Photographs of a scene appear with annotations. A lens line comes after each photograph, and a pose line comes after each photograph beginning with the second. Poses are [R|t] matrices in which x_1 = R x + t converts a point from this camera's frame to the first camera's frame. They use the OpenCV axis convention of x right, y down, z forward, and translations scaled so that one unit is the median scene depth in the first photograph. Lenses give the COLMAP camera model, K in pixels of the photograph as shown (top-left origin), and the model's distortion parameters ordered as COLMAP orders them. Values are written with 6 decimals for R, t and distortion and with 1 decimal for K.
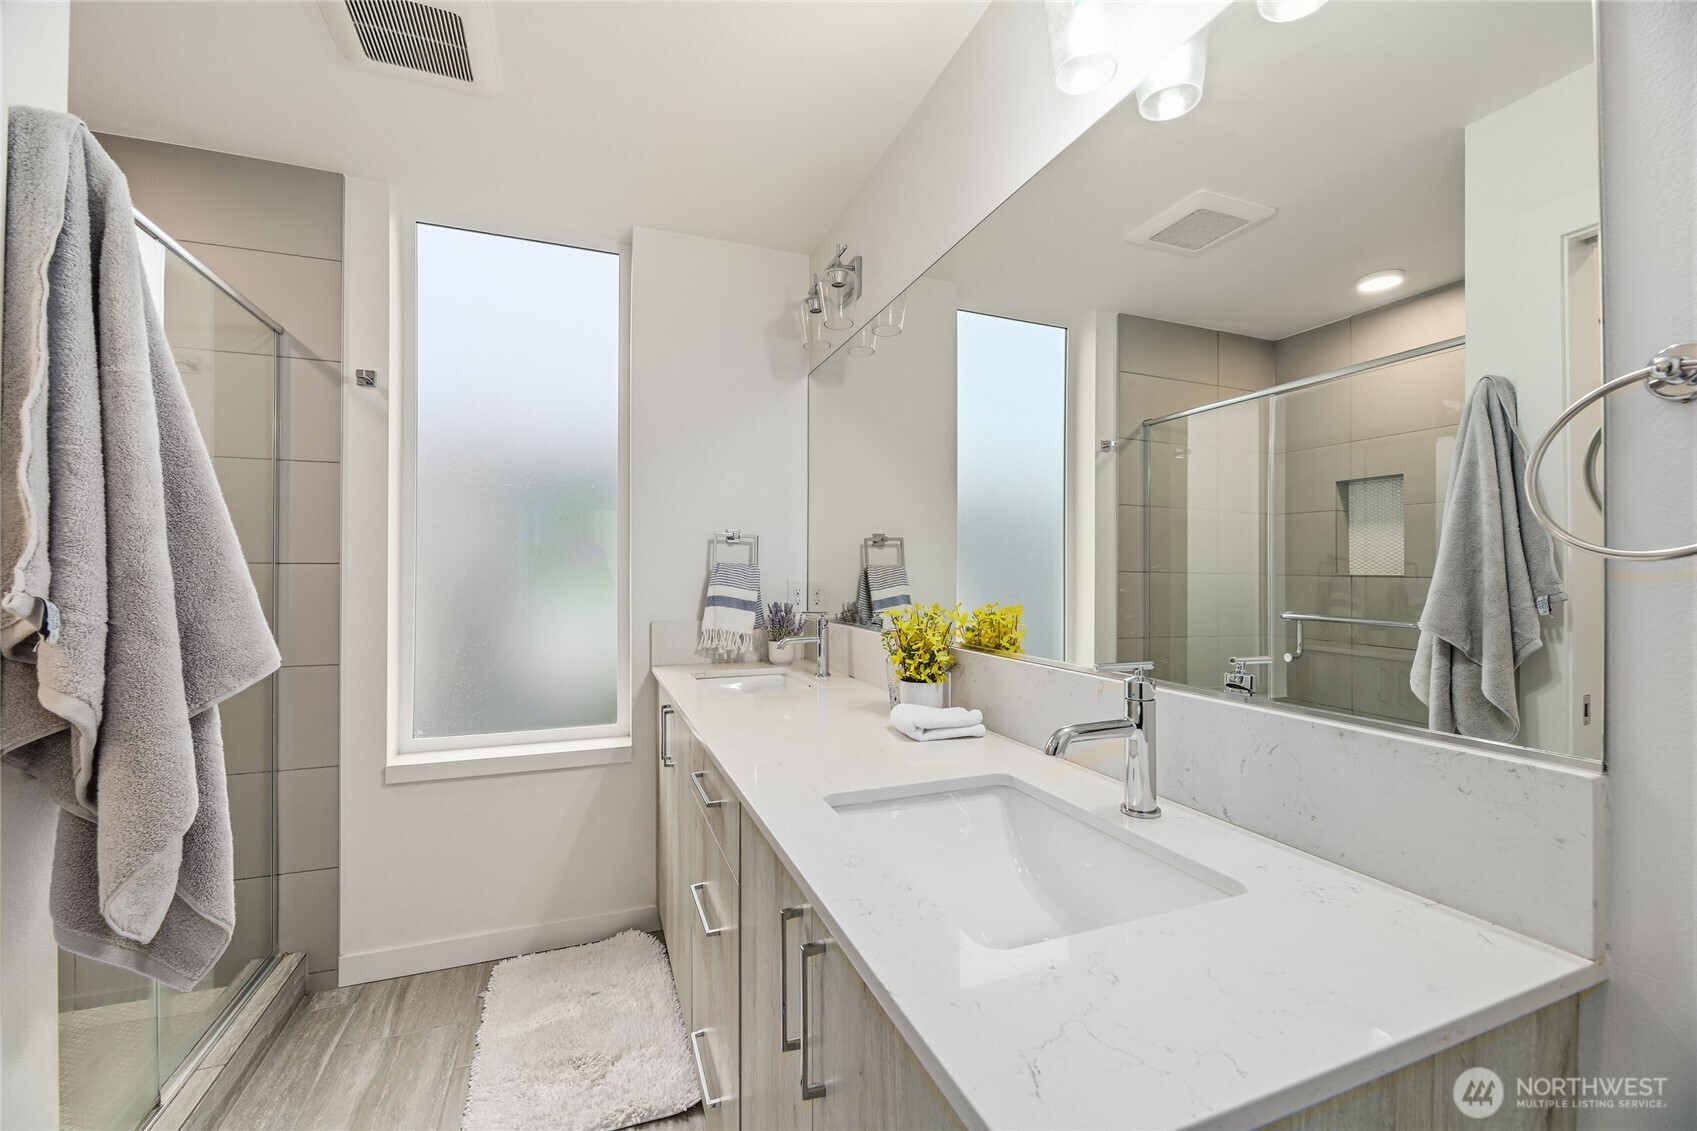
lens RADIAL K [[681.6, 0, 845.5], [0, 681.6, 569.0], [0, 0, 1]] dist [-0.001758, -0.000074]
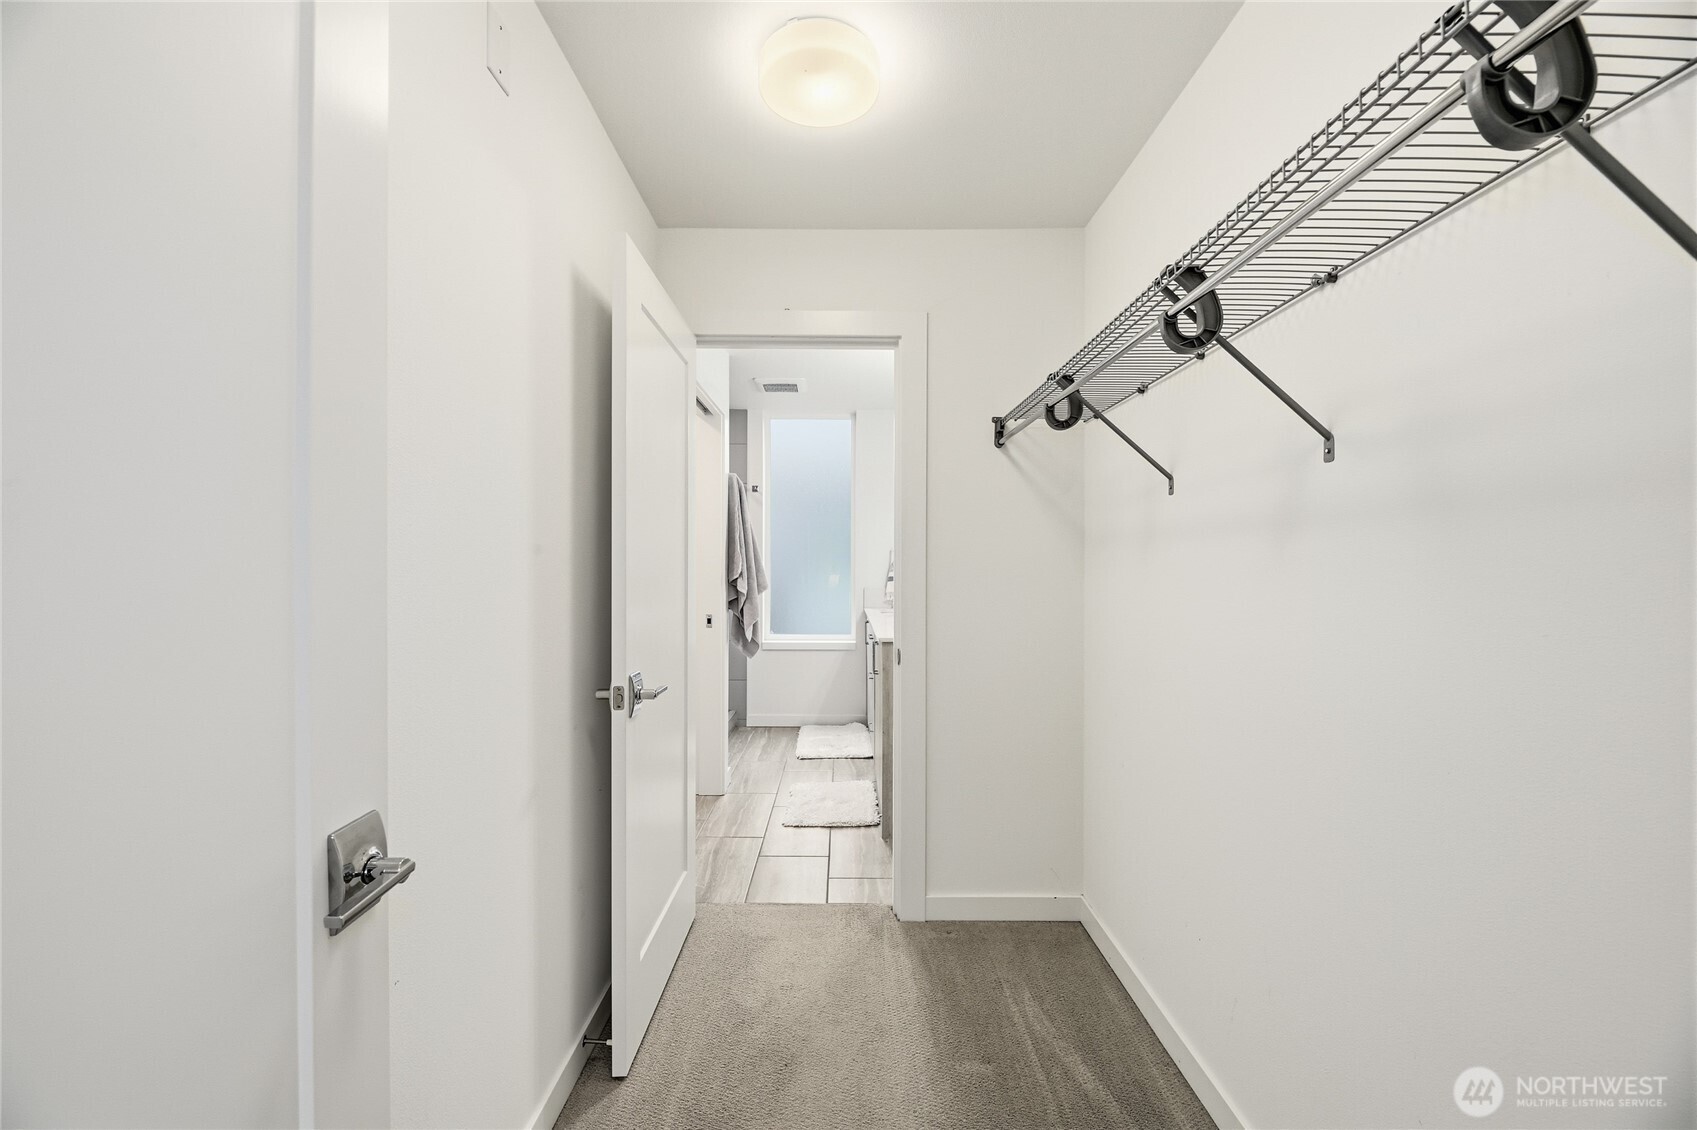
lens RADIAL K [[681.6, 0, 845.5], [0, 681.6, 568.5], [0, 0, 1]] dist [-0.001758, -0.000074]
pose [[0.931732, 0.002244, -0.363138, 0.477650], [0.001338, 0.999953, 0.009611, -0.007884], [0.363143, -0.009441, 0.931686, -1.120833]]
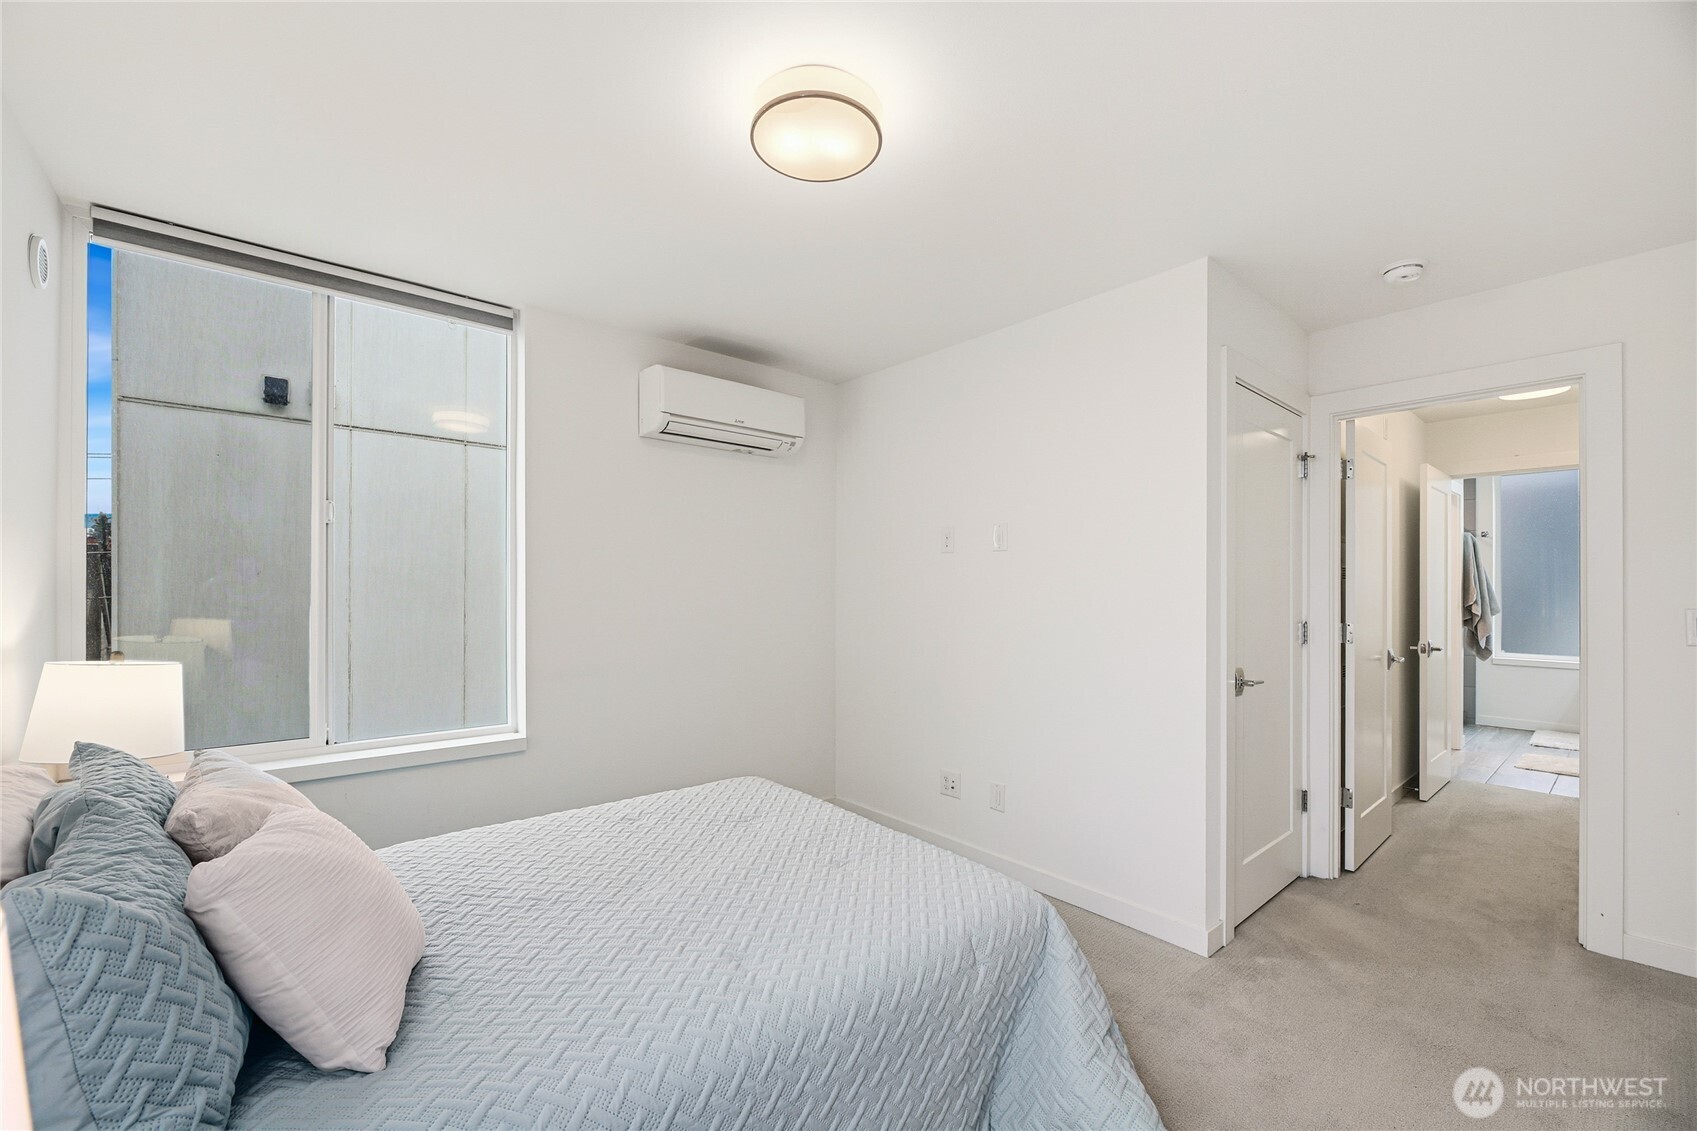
lens RADIAL K [[687.5, 0, 849.5], [0, 687.5, 596.2], [0, 0, 1]] dist [-0.013607, -0.000080]
pose [[0.322182, -0.000278, -0.946678, 1.190533], [0.005655, 0.999983, 0.001631, -0.015671], [0.946661, -0.005879, 0.322178, -2.516124]]
